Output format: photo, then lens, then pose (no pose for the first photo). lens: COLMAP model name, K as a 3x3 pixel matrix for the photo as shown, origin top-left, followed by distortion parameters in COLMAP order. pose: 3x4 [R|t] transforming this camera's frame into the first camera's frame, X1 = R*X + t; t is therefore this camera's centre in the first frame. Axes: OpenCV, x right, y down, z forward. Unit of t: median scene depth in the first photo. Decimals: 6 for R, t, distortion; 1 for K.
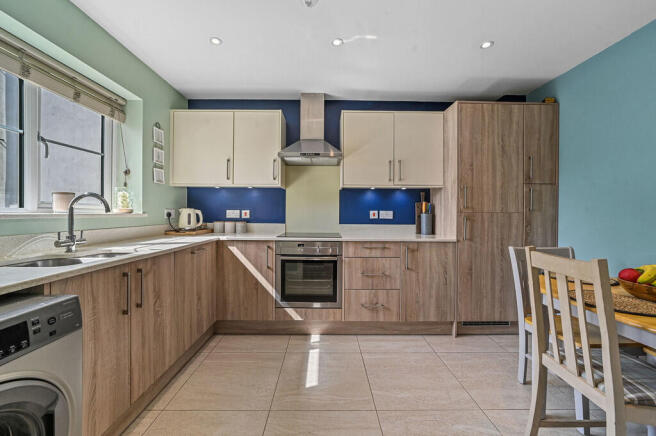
lens RADIAL K [[253.7, 0, 327.3], [0, 253.7, 214.9], [0, 0, 1]] dist [-0.020796, 0.001983]
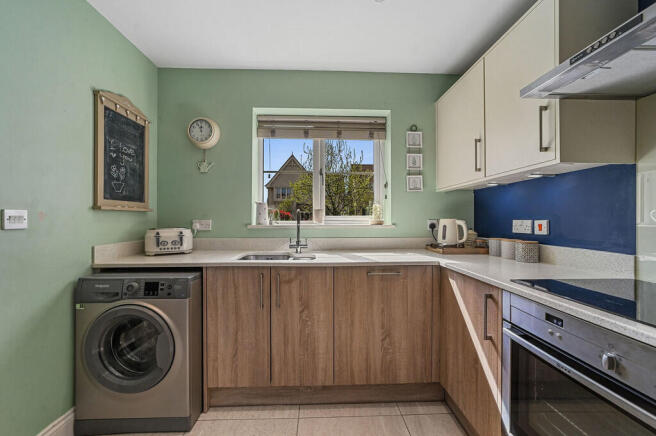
lens RADIAL K [[253.7, 0, 328.0], [0, 253.7, 218.5], [0, 0, 1]] dist [-0.020796, 0.001983]
pose [[0.025450, -0.009191, -0.999634, 0.479987], [-0.005927, 0.999939, -0.009345, -0.036212], [0.999659, 0.006163, 0.025394, 1.375918]]
